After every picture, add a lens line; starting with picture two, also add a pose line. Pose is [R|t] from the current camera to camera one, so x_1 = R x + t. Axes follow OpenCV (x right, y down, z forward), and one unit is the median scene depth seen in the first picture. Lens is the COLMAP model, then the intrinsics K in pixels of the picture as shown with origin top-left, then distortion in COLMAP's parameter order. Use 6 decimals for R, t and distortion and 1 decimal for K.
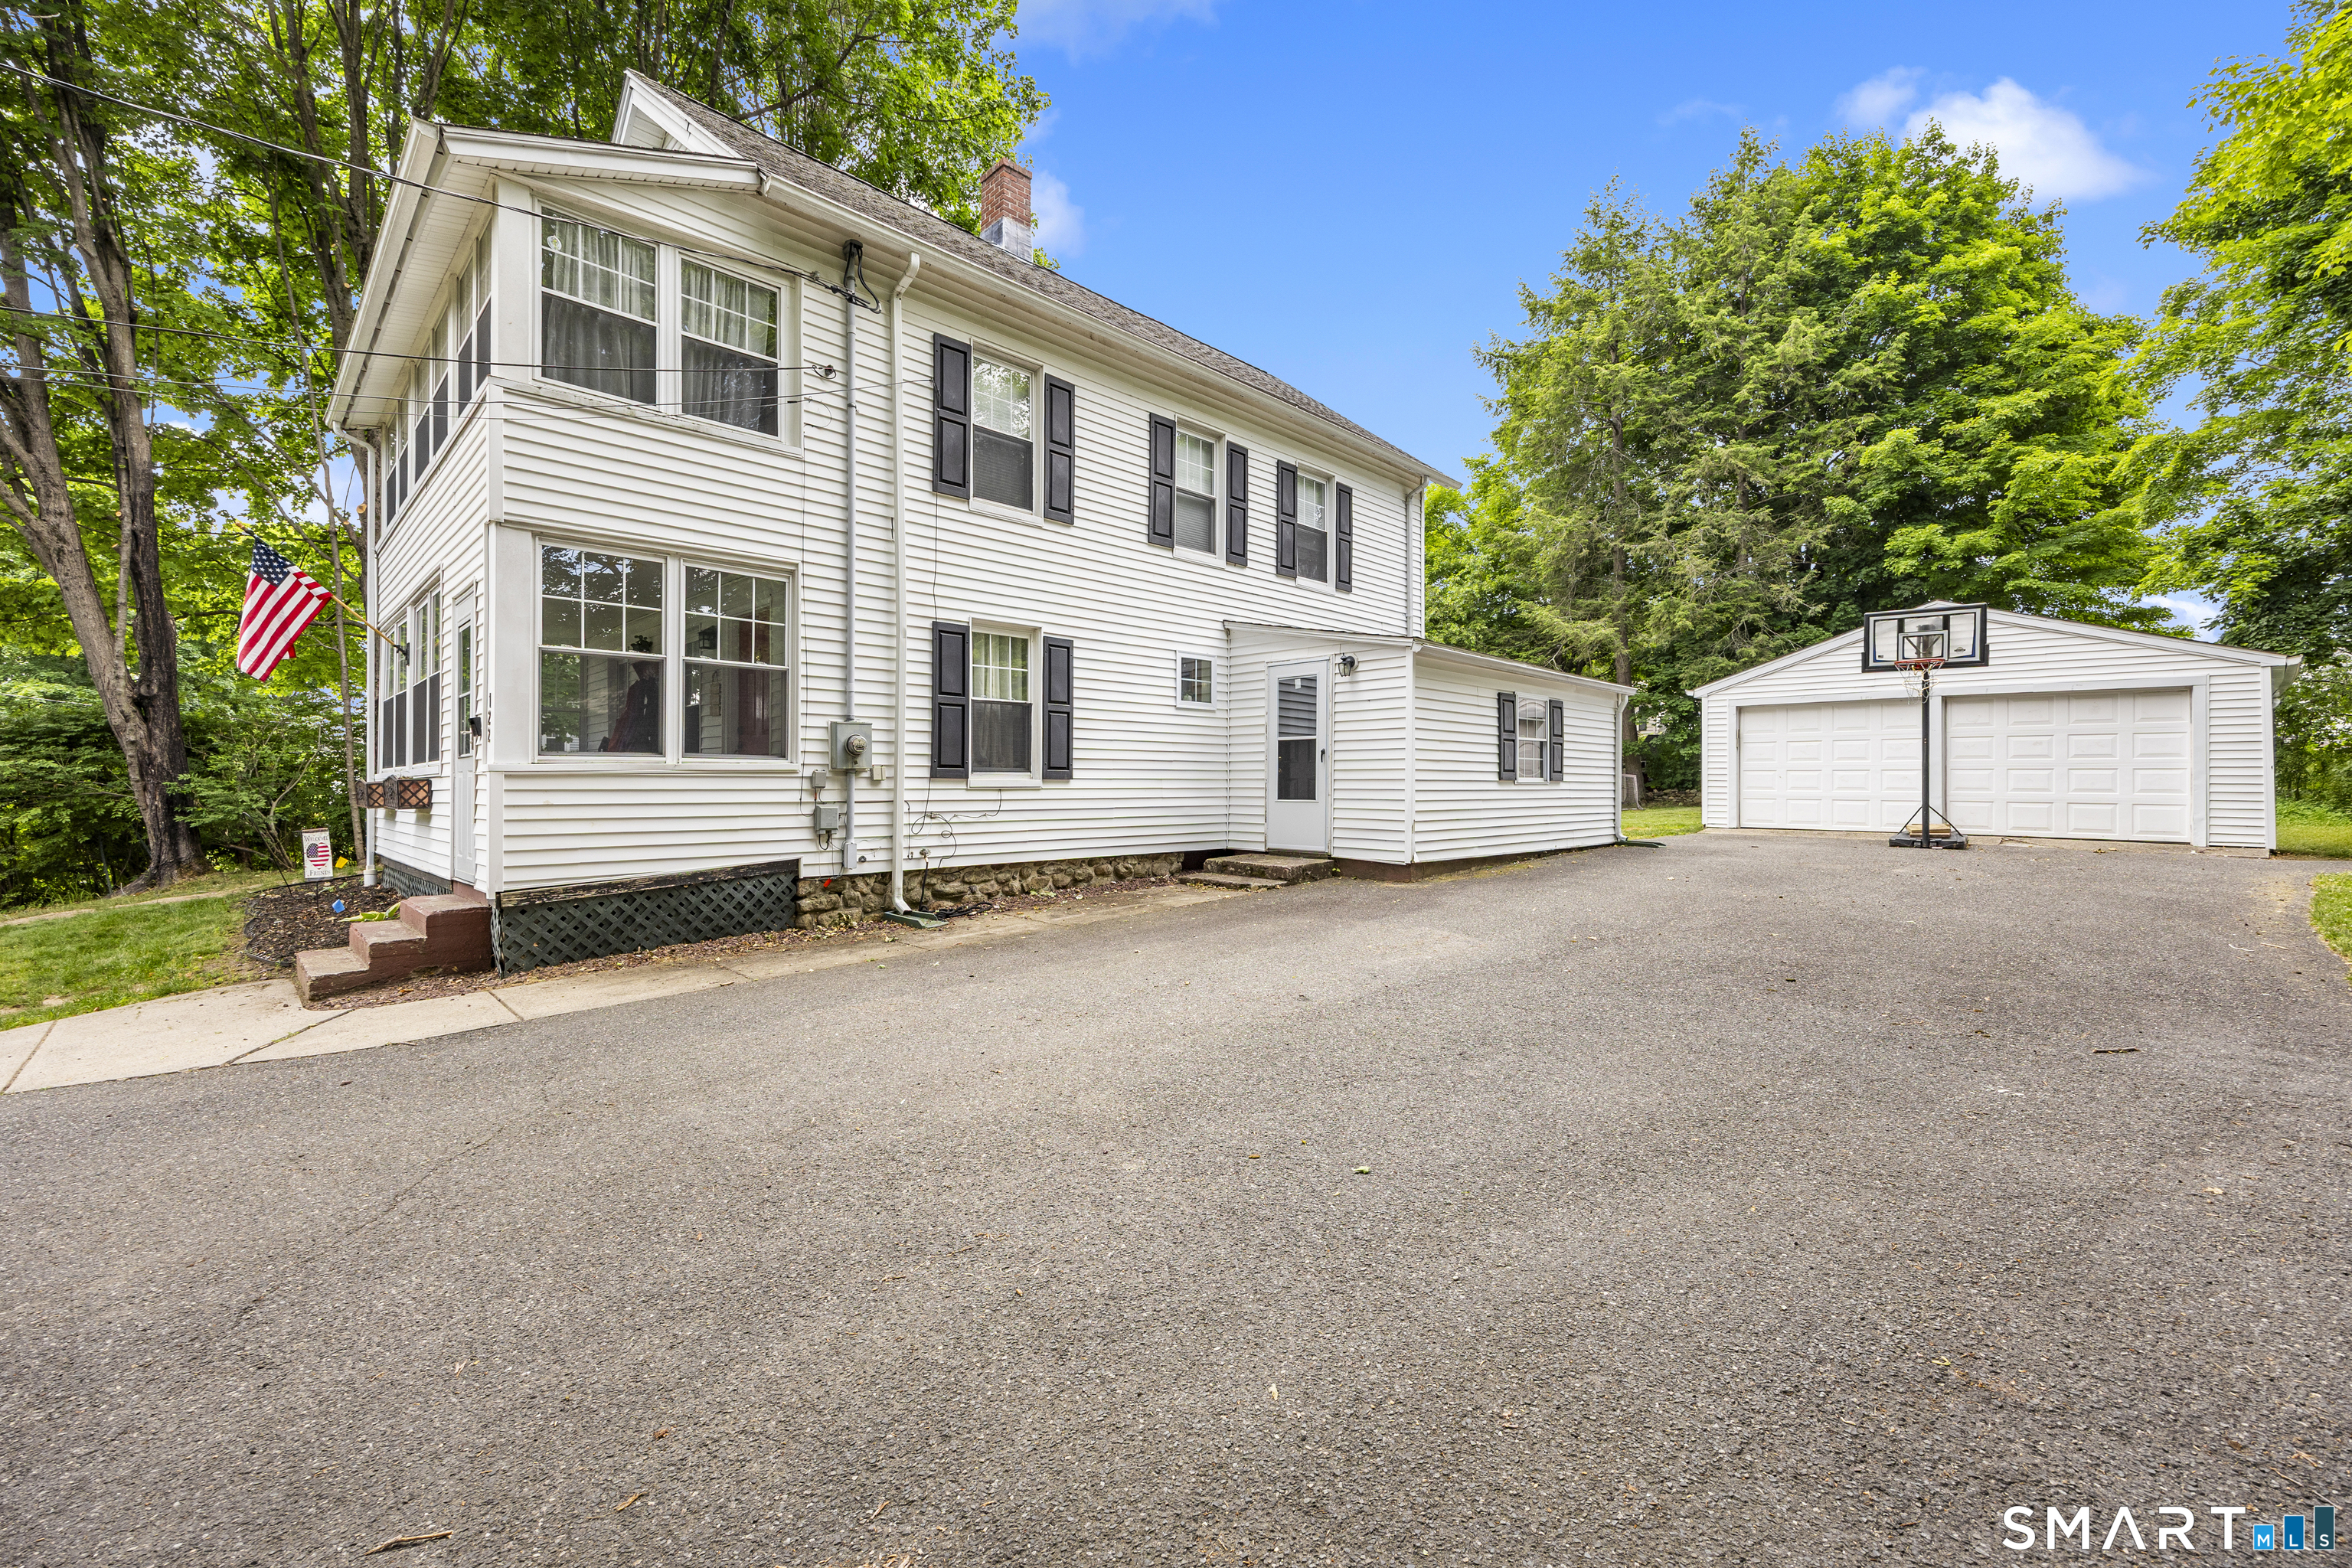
lens RADIAL K [[962.2, 0, 1179.1], [0, 962.2, 819.1], [0, 0, 1]] dist [0.011627, -0.007929]
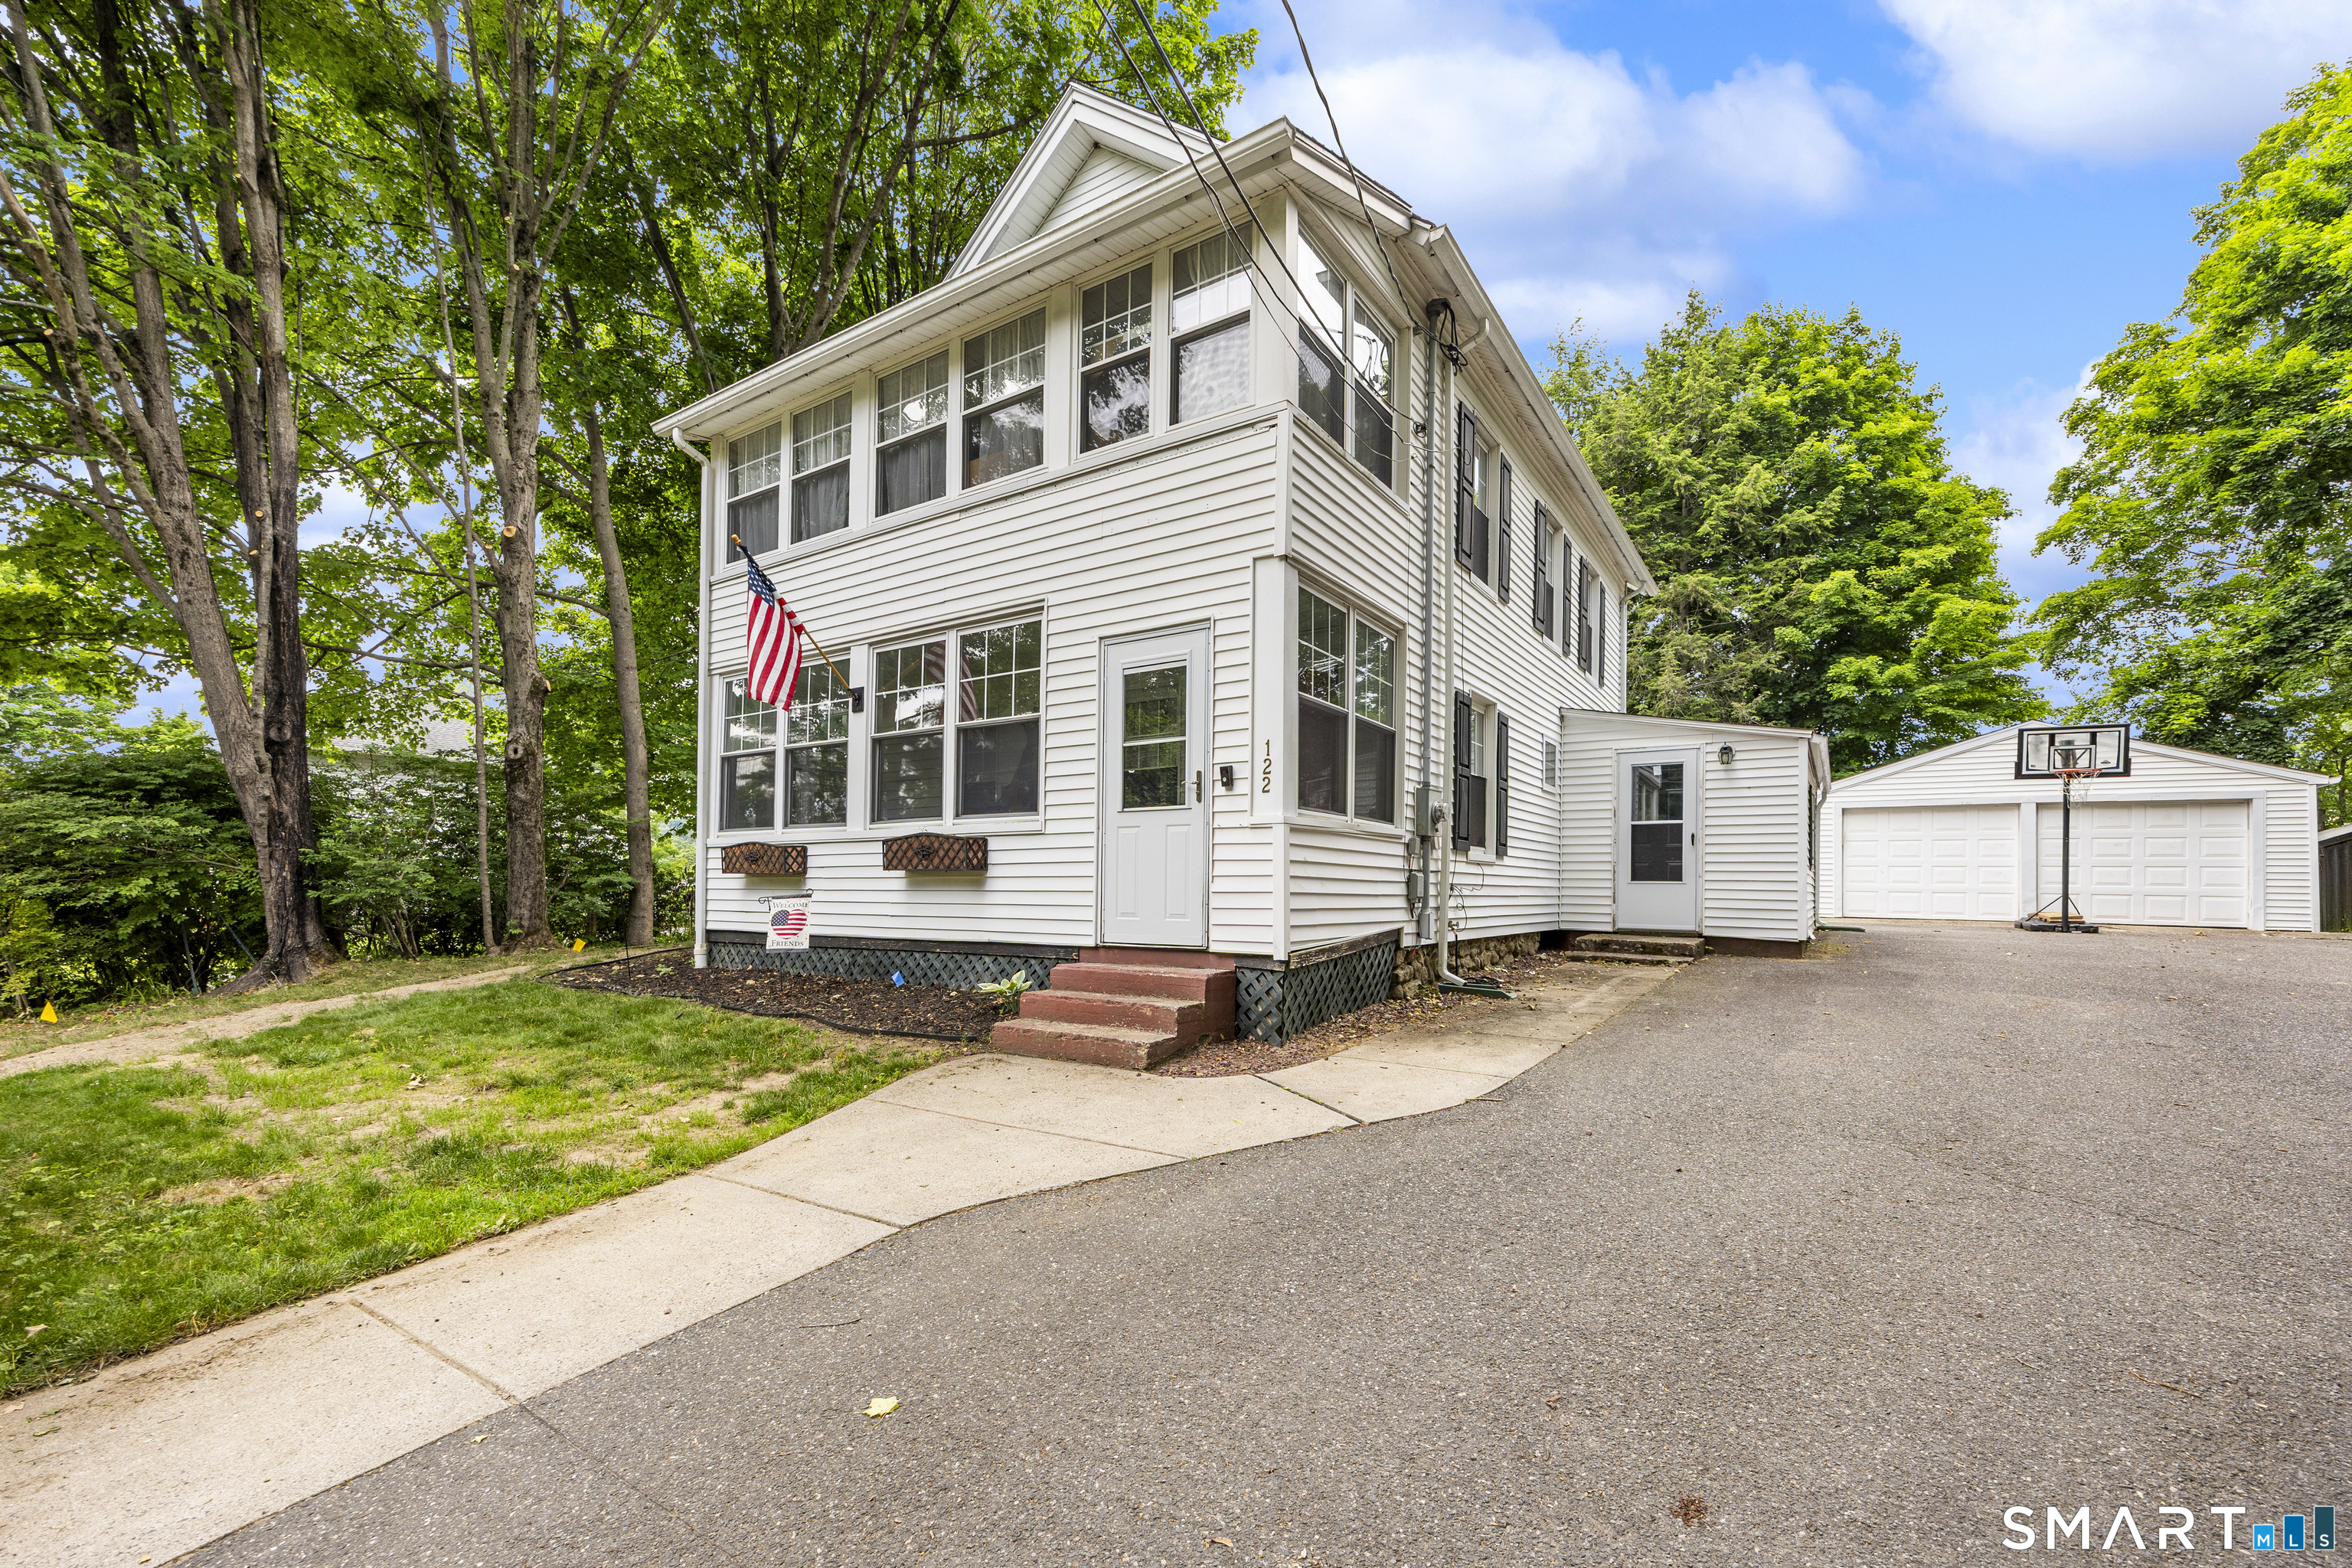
lens RADIAL K [[1005.0, 0, 1177.0], [0, 1005.0, 900.4], [0, 0, 1]] dist [-0.001348, -0.000307]
pose [[0.980094, 0.007713, 0.198383, -0.247234], [-0.002825, 0.999686, -0.024909, 0.012003], [-0.198513, 0.023853, 0.979808, 0.016097]]
